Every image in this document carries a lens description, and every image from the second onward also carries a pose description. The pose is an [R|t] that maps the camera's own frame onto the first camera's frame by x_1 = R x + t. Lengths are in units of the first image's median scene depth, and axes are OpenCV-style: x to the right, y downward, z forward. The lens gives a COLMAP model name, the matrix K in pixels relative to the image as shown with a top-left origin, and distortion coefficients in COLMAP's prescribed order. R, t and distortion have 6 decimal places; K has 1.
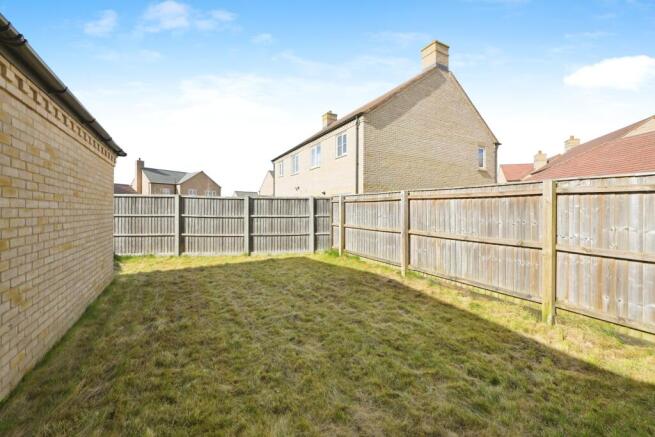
lens RADIAL K [[264.3, 0, 325.6], [0, 264.3, 213.2], [0, 0, 1]] dist [-0.000535, -0.000108]
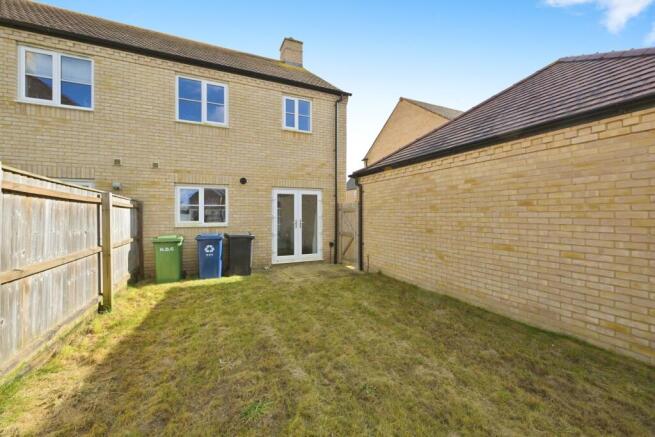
lens RADIAL K [[264.3, 0, 328.3], [0, 264.3, 213.9], [0, 0, 1]] dist [-0.000535, -0.000108]
pose [[-0.996903, -0.001357, 0.078623, -0.098165], [-0.000859, 0.999979, 0.006362, -0.014747], [-0.078630, 0.006274, -0.996884, 0.881206]]
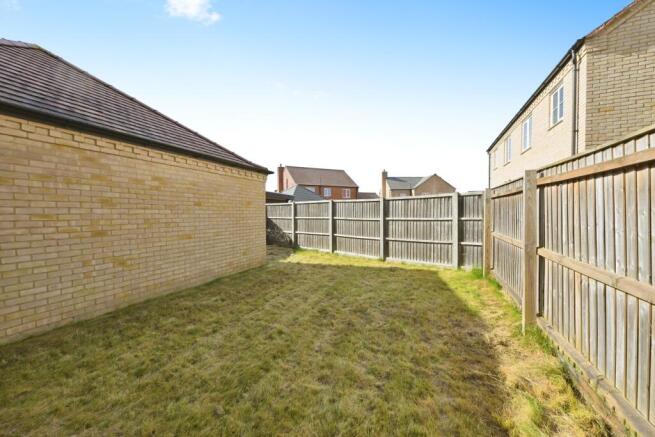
lens RADIAL K [[264.3, 0, 326.2], [0, 264.3, 219.3], [0, 0, 1]] dist [-0.000535, -0.000108]
pose [[0.620061, 0.005474, -0.784535, 0.313950], [0.004860, 0.999930, 0.010818, 0.001842], [0.784539, -0.010521, 0.619991, 0.258854]]
